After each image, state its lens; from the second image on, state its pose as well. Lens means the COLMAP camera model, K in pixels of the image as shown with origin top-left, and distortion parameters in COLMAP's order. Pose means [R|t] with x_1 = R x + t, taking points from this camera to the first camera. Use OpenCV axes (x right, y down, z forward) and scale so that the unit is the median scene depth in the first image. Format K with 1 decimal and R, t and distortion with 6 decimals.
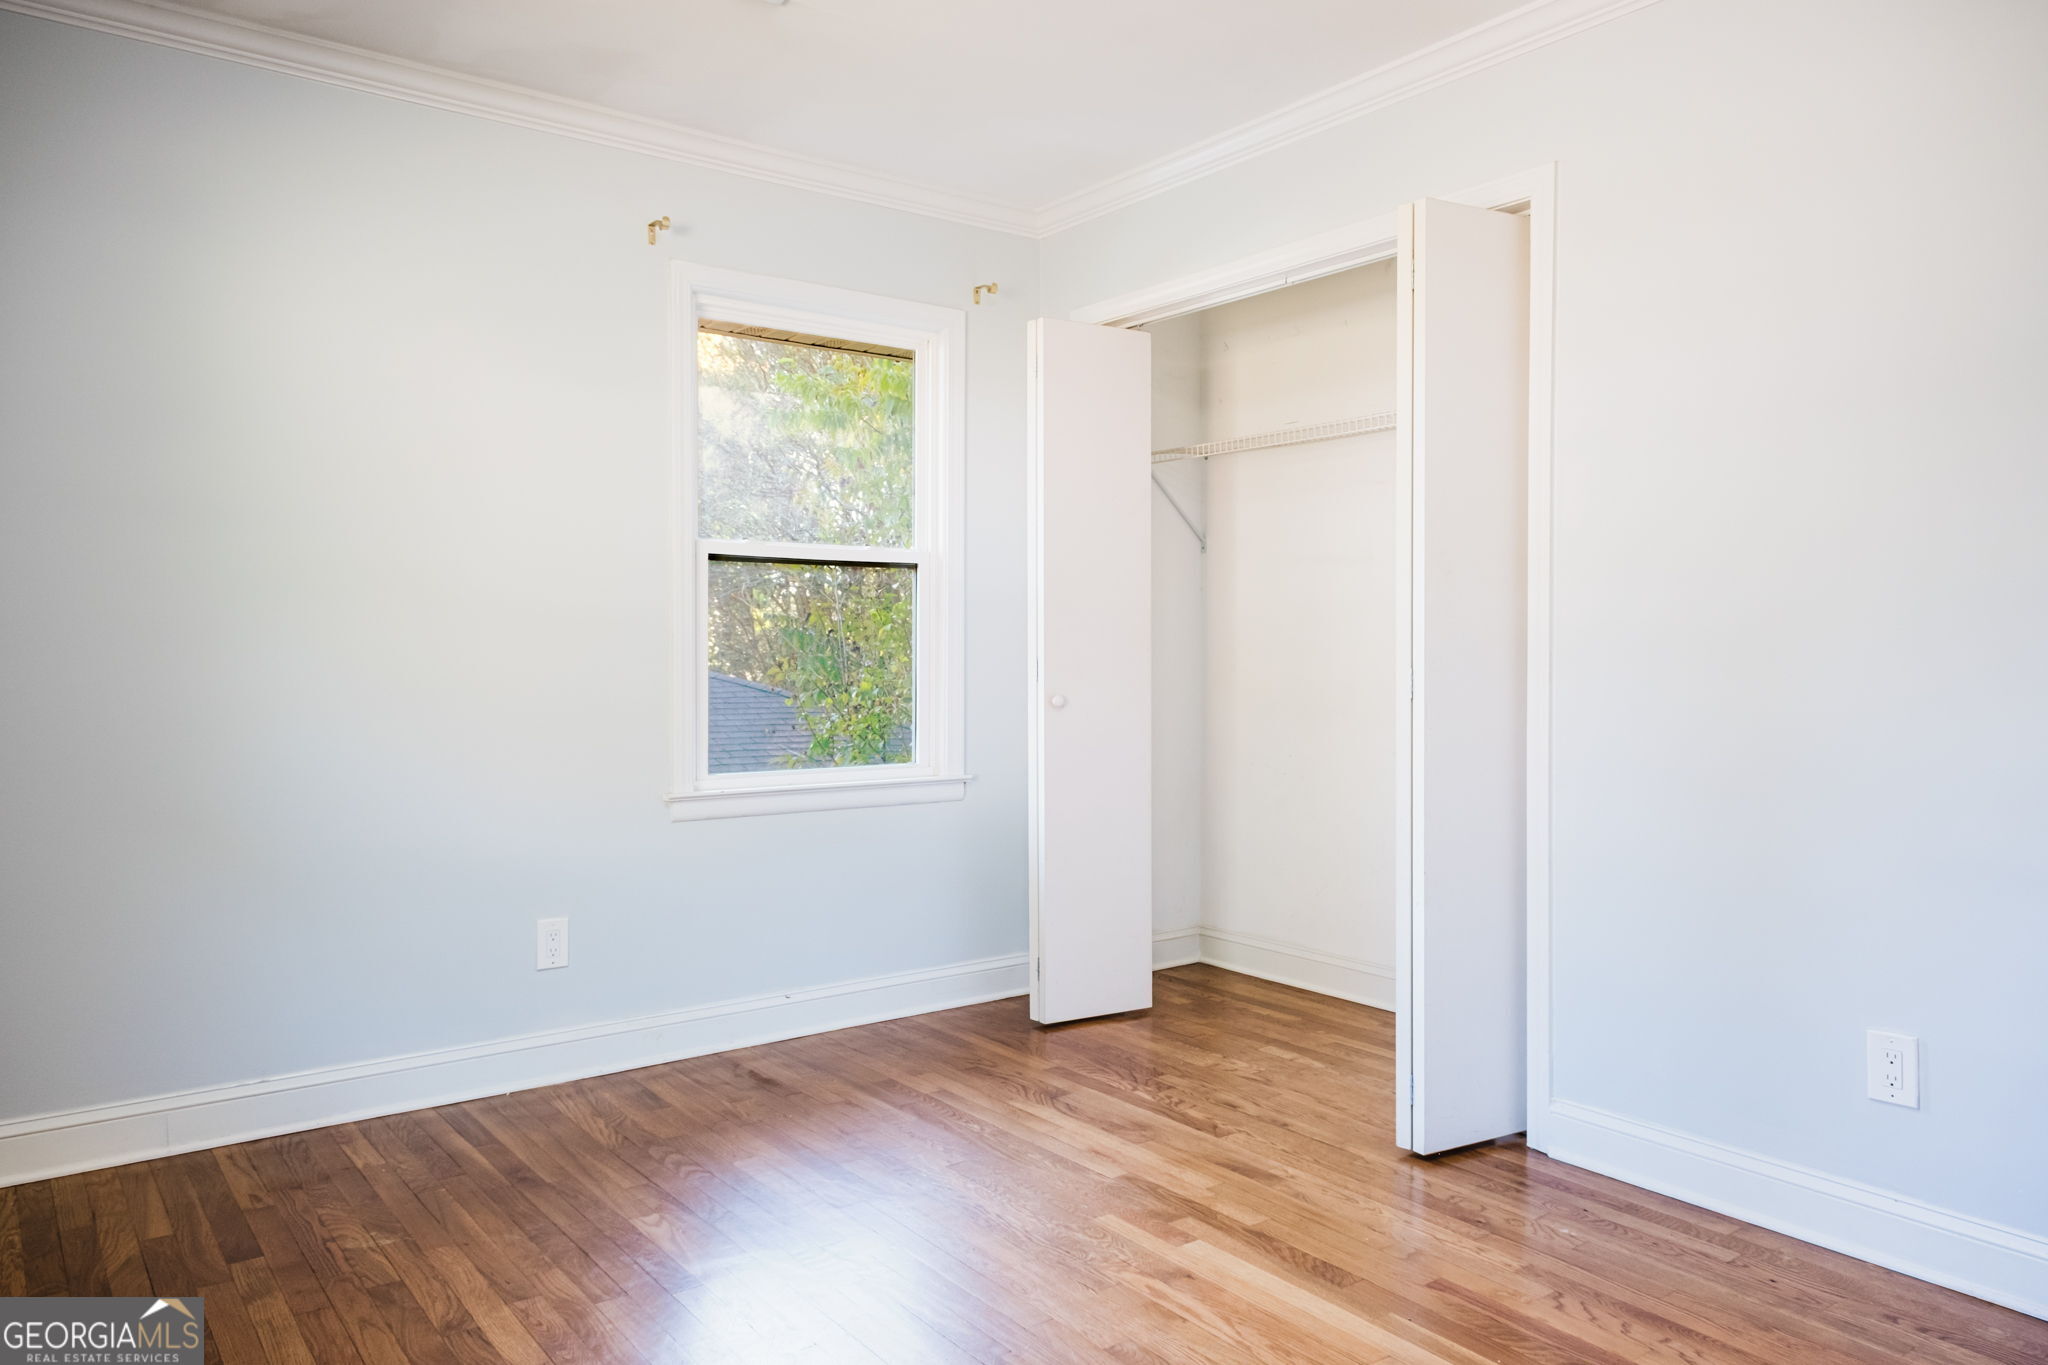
lens RADIAL K [[1378.5, 0, 1027.2], [0, 1378.5, 683.2], [0, 0, 1]] dist [0.008266, 0.000294]
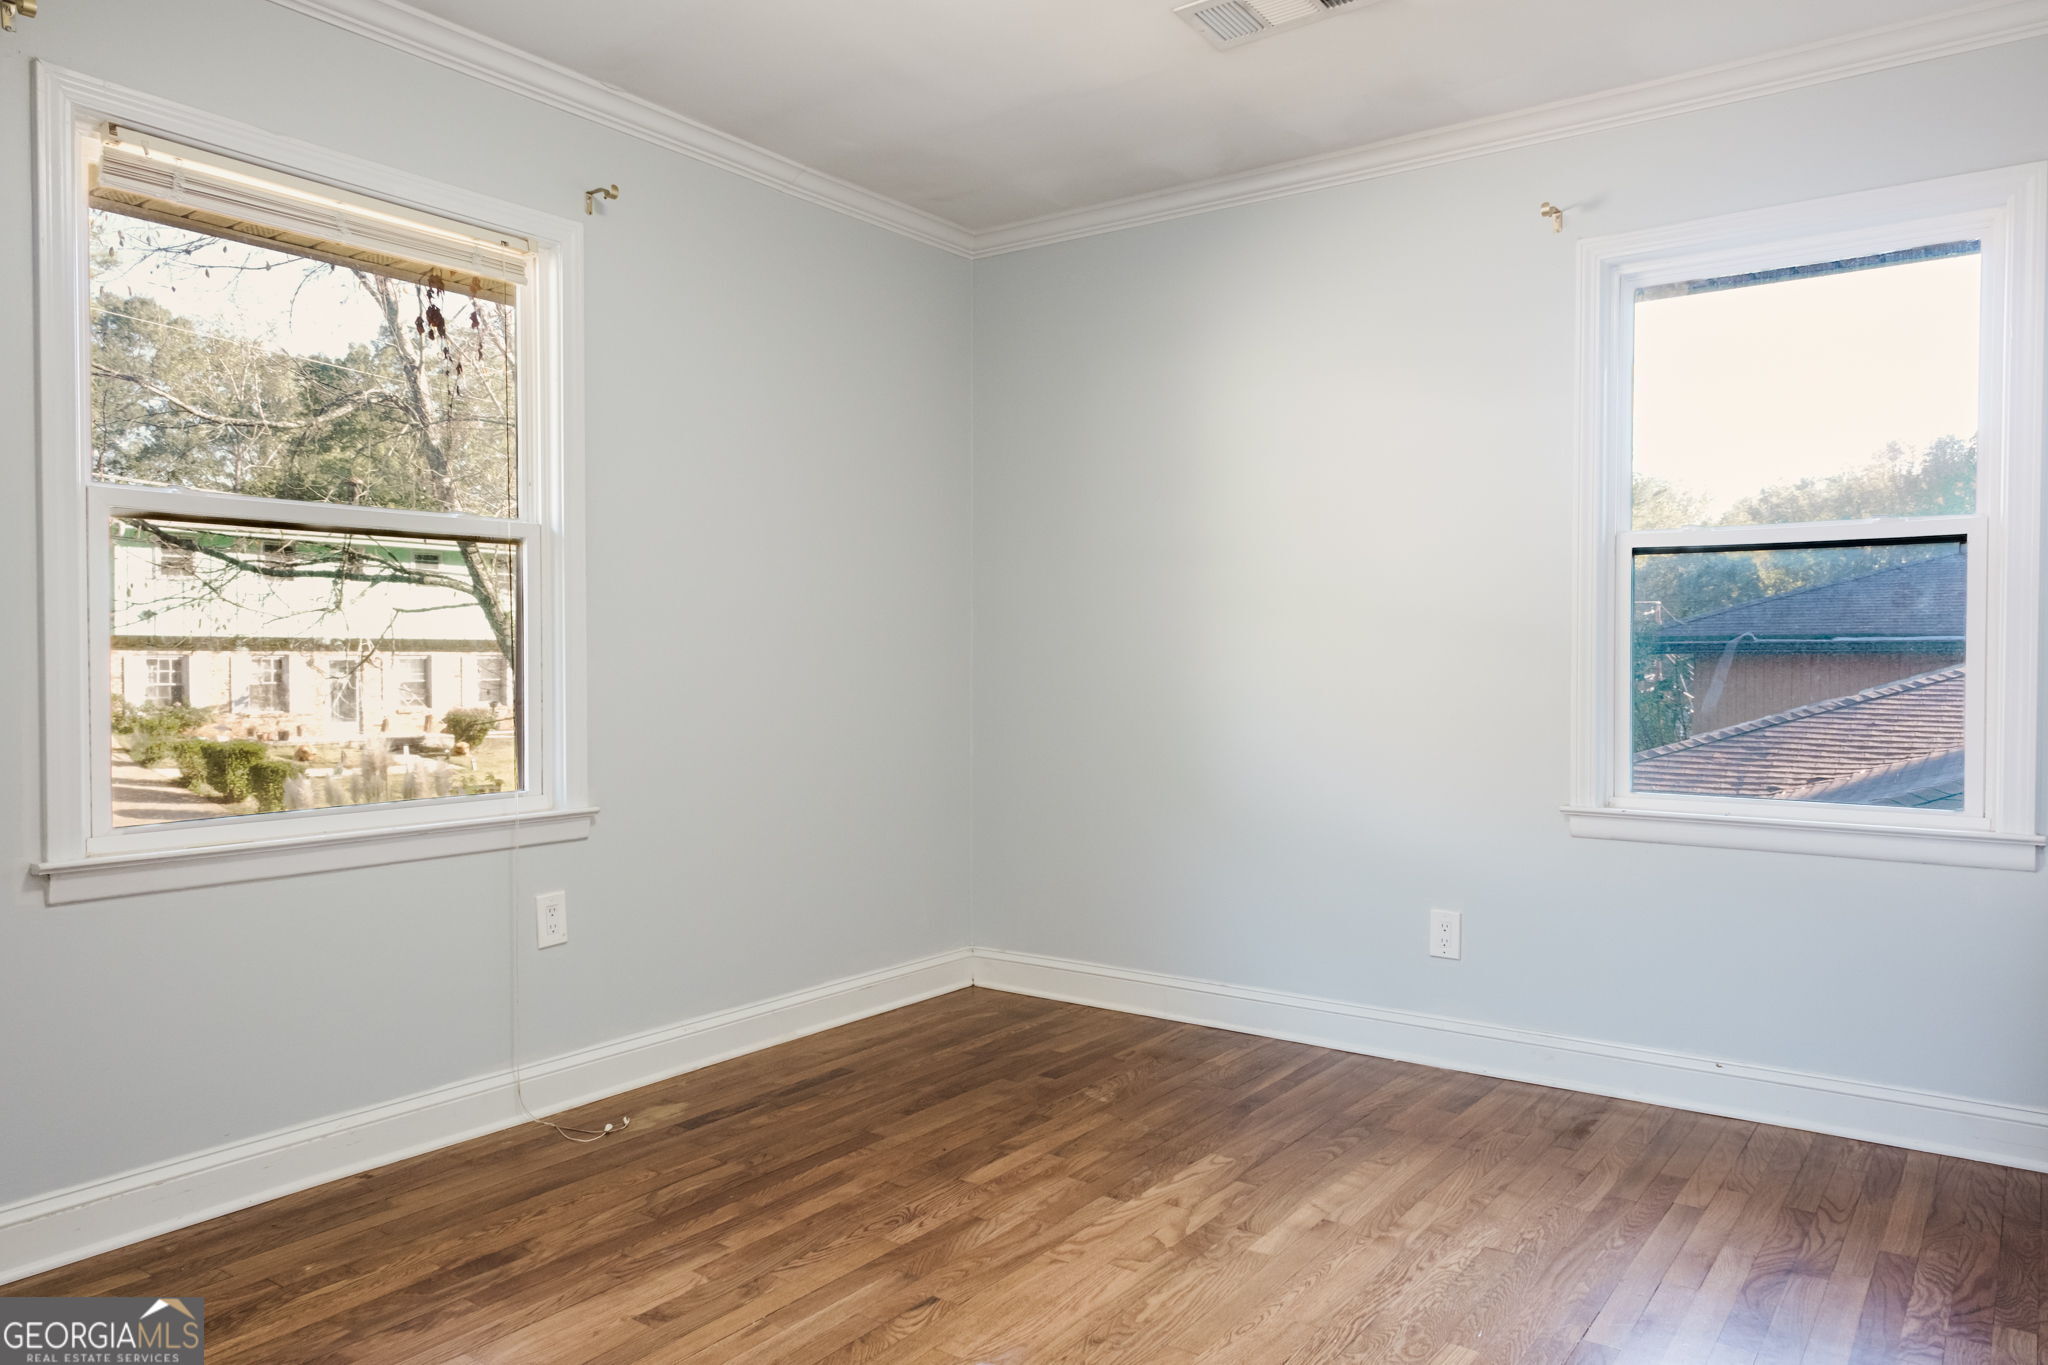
lens RADIAL K [[1378.5, 0, 1006.7], [0, 1378.5, 685.6], [0, 0, 1]] dist [0.008266, 0.000294]
pose [[0.303400, 0.021652, -0.952617, 0.616830], [-0.022099, 0.999633, 0.015683, -0.010541], [0.952607, 0.016294, 0.303767, 0.404865]]
